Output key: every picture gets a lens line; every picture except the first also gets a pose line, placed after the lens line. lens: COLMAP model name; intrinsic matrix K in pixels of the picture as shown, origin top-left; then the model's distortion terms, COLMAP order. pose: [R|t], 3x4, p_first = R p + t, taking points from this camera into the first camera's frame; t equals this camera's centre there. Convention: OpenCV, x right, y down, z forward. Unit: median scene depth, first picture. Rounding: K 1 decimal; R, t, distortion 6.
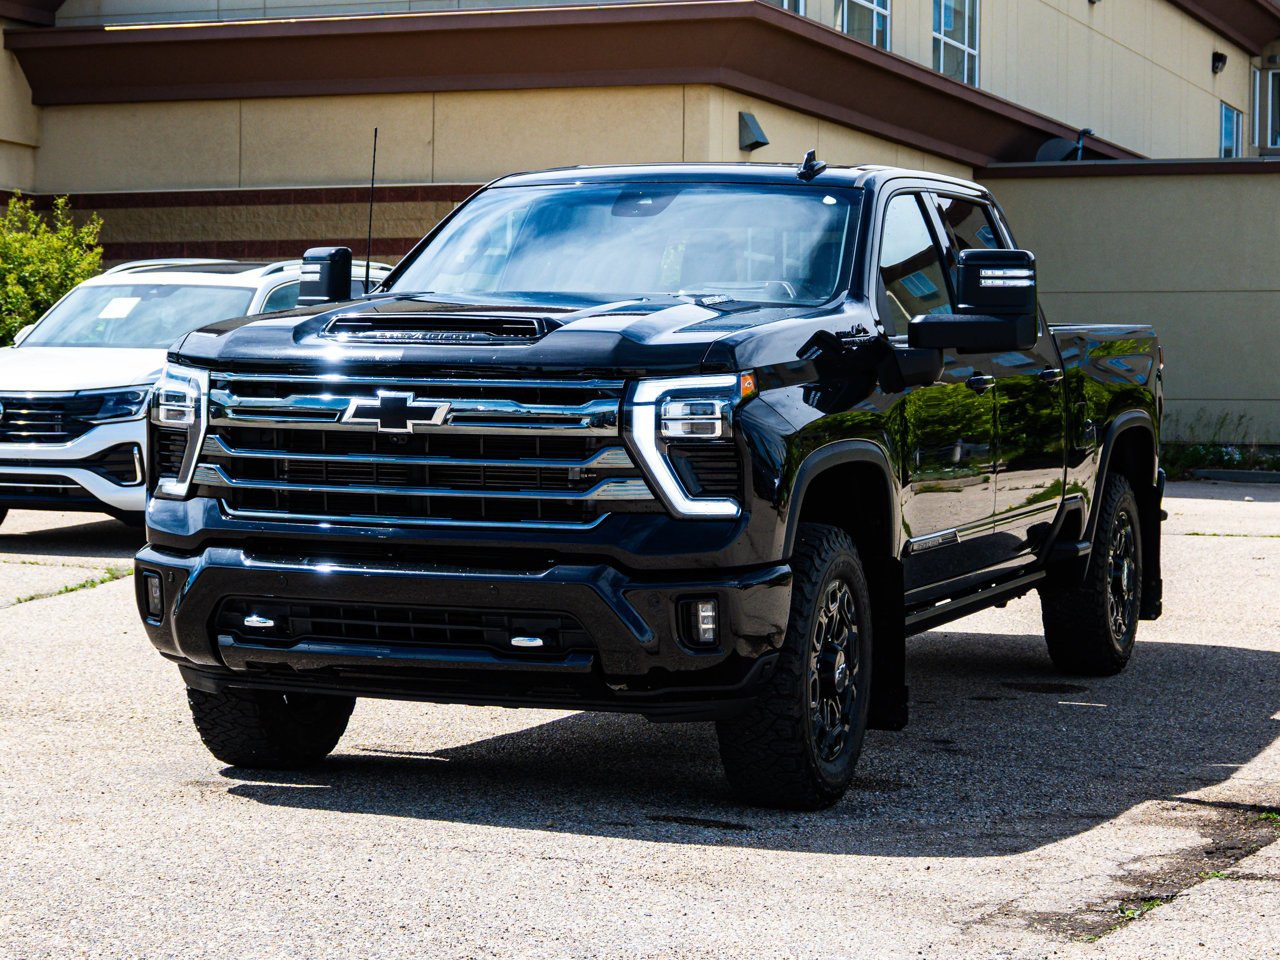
lens RADIAL K [[2955.0, 0, 635.4], [0, 2955.0, 488.5], [0, 0, 1]] dist [-0.007601, 0.000000]
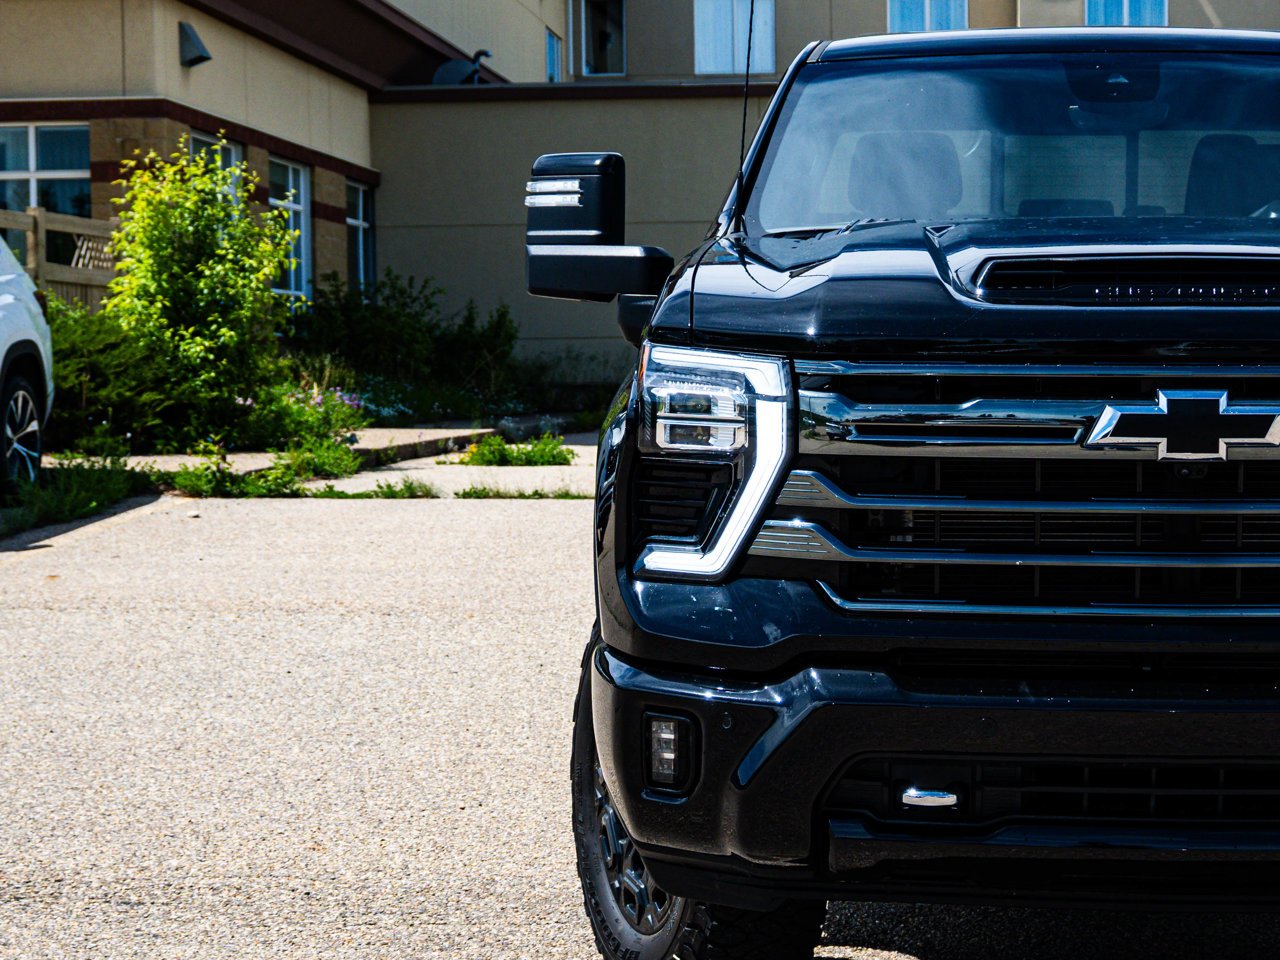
lens RADIAL K [[2955.0, 0, 641.8], [0, 2955.0, 477.6], [0, 0, 1]] dist [-0.007601, 0.000000]
pose [[0.958999, -0.033339, 0.281442, -0.339041], [0.028255, 0.999356, 0.022104, -0.030745], [-0.281998, -0.013246, 0.959323, 0.468858]]
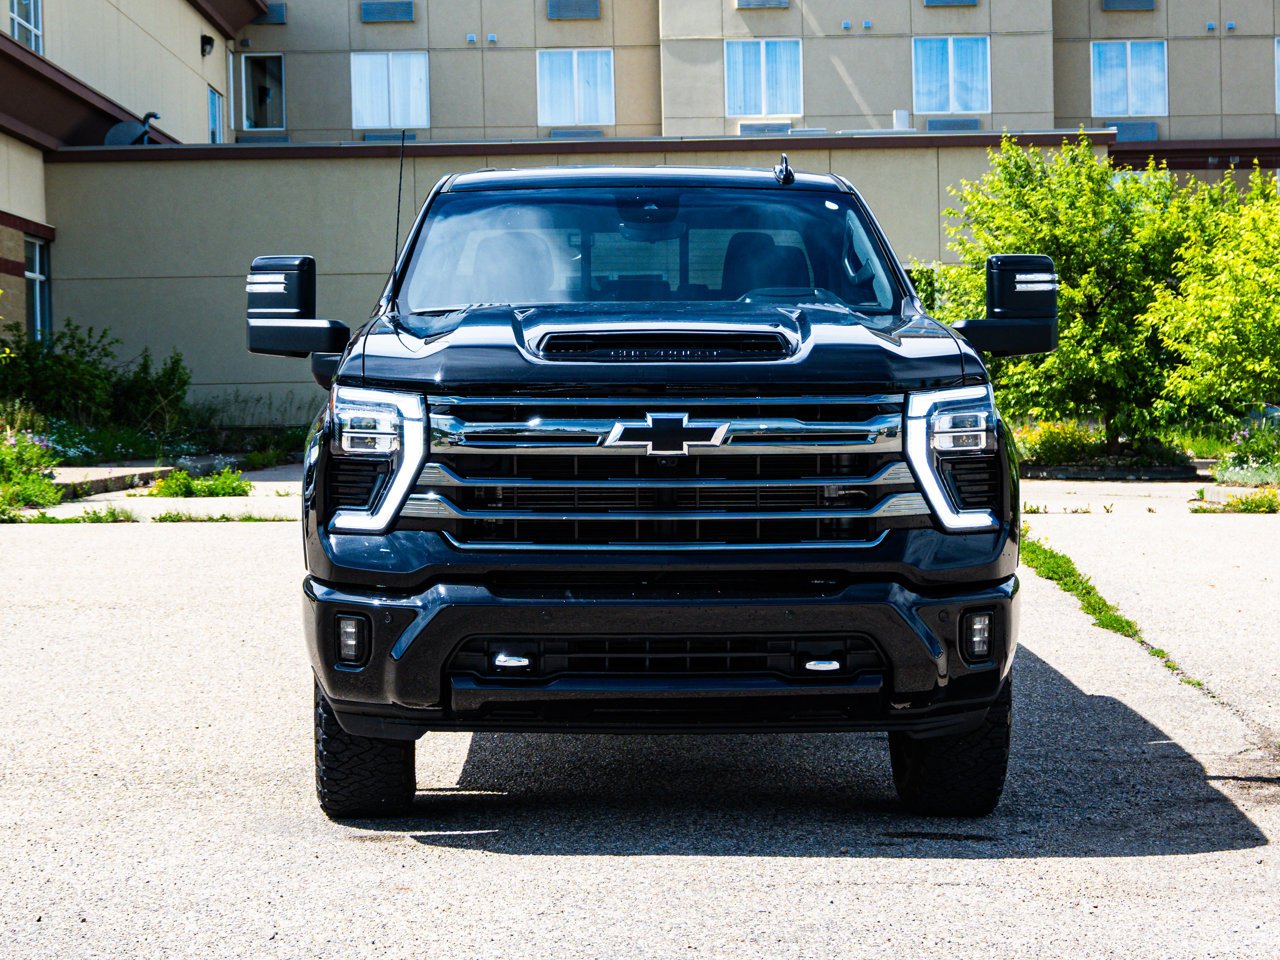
lens RADIAL K [[2955.0, 0, 595.4], [0, 2955.0, 553.5], [0, 0, 1]] dist [-0.007601, 0.000000]
pose [[0.926110, -0.046748, 0.374347, -0.452954], [0.035905, 0.998711, 0.035890, -0.021877], [-0.375542, -0.019797, 0.926594, 0.119943]]
